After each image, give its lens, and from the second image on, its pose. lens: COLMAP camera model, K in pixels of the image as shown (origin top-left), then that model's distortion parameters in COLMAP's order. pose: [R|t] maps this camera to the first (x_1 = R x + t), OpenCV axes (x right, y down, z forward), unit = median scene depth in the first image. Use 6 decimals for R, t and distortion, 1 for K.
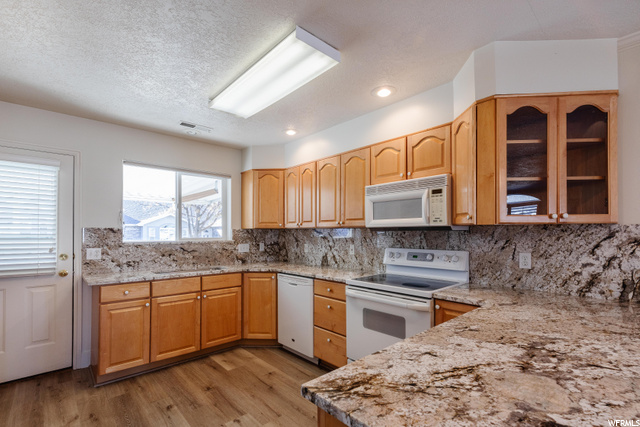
lens RADIAL K [[291.2, 0, 338.4], [0, 291.2, 233.0], [0, 0, 1]] dist [0.008544, 0.000696]
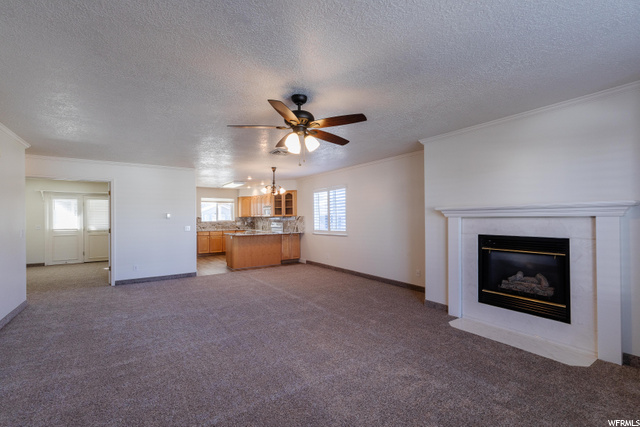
lens RADIAL K [[291.2, 0, 321.2], [0, 291.2, 216.7], [0, 0, 1]] dist [0.008544, 0.000696]
pose [[0.985258, -0.005796, -0.170976, 1.466670], [0.005293, 0.999980, -0.003396, -0.003180], [0.170992, 0.002441, 0.985269, -2.542920]]
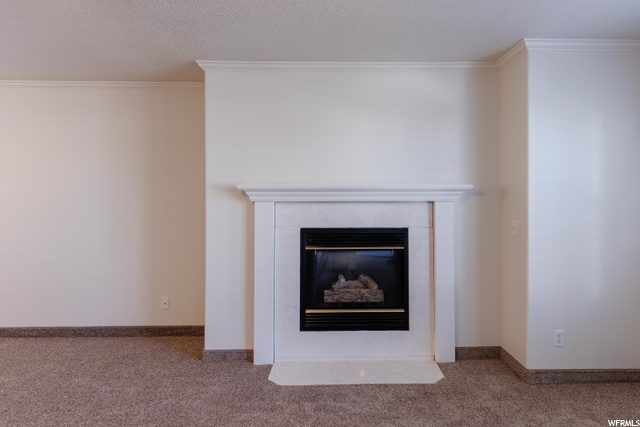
lens RADIAL K [[392.0, 0, 344.7], [0, 392.0, 197.4], [0, 0, 1]] dist [0.004250, 0.003182]
pose [[0.681349, 0.009872, 0.731892, 1.166943], [0.000417, 0.999904, -0.013875, 0.001749], [-0.731958, 0.009759, 0.681280, -2.002788]]
